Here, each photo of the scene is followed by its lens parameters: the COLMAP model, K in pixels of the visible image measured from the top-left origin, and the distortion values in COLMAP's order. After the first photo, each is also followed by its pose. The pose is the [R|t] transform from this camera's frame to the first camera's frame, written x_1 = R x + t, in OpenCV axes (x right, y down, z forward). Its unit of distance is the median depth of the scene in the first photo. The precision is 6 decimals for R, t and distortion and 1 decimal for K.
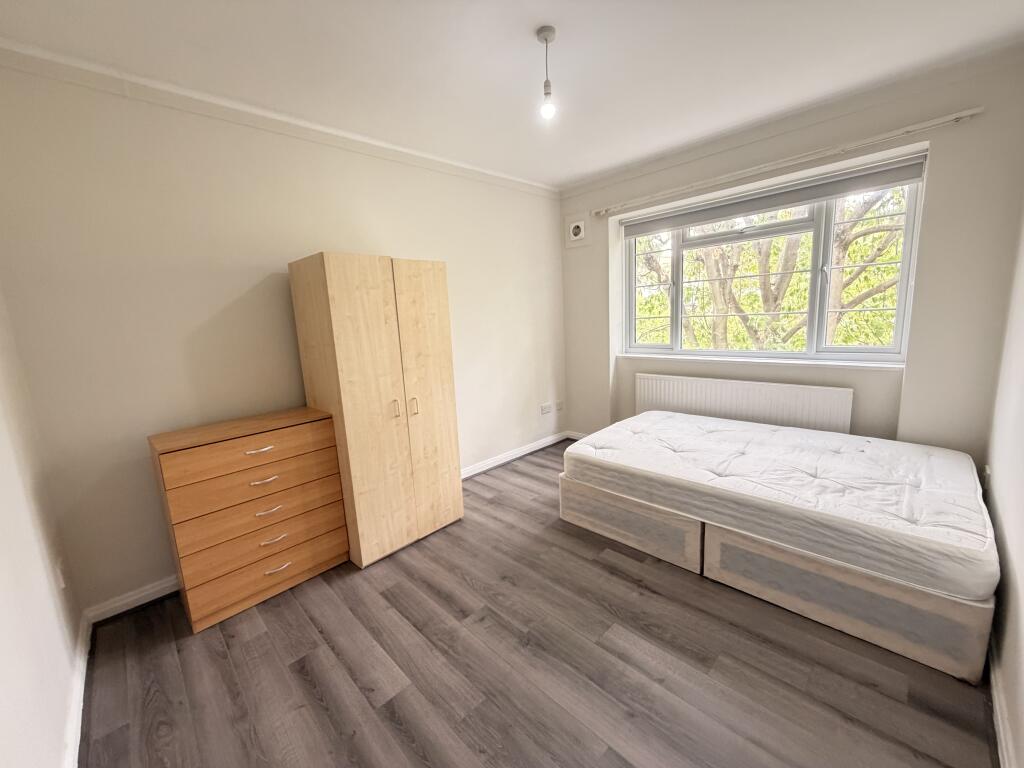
lens RADIAL K [[408.6, 0, 508.6], [0, 408.6, 381.8], [0, 0, 1]] dist [0.000343, 0.000113]
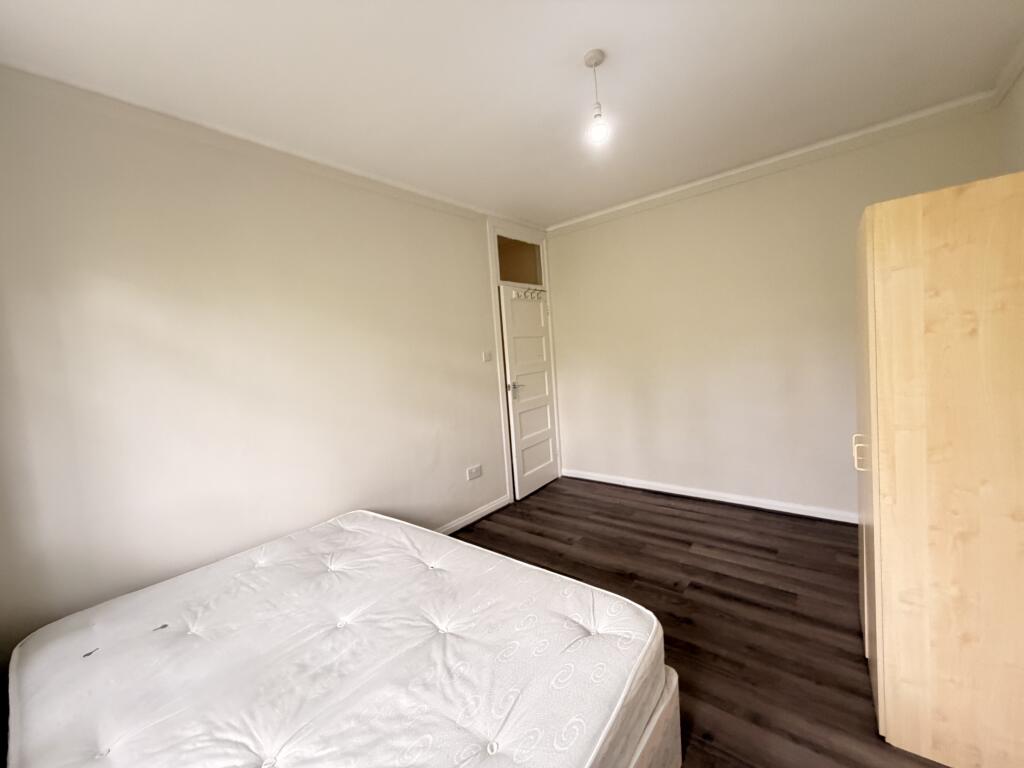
lens RADIAL K [[408.6, 0, 508.6], [0, 408.6, 381.8], [0, 0, 1]] dist [0.000343, 0.000113]
pose [[-0.985640, 0.135331, -0.100988, 0.478447], [0.107421, 0.963968, 0.243364, -0.357078], [0.130284, 0.229021, -0.964663, 2.018462]]
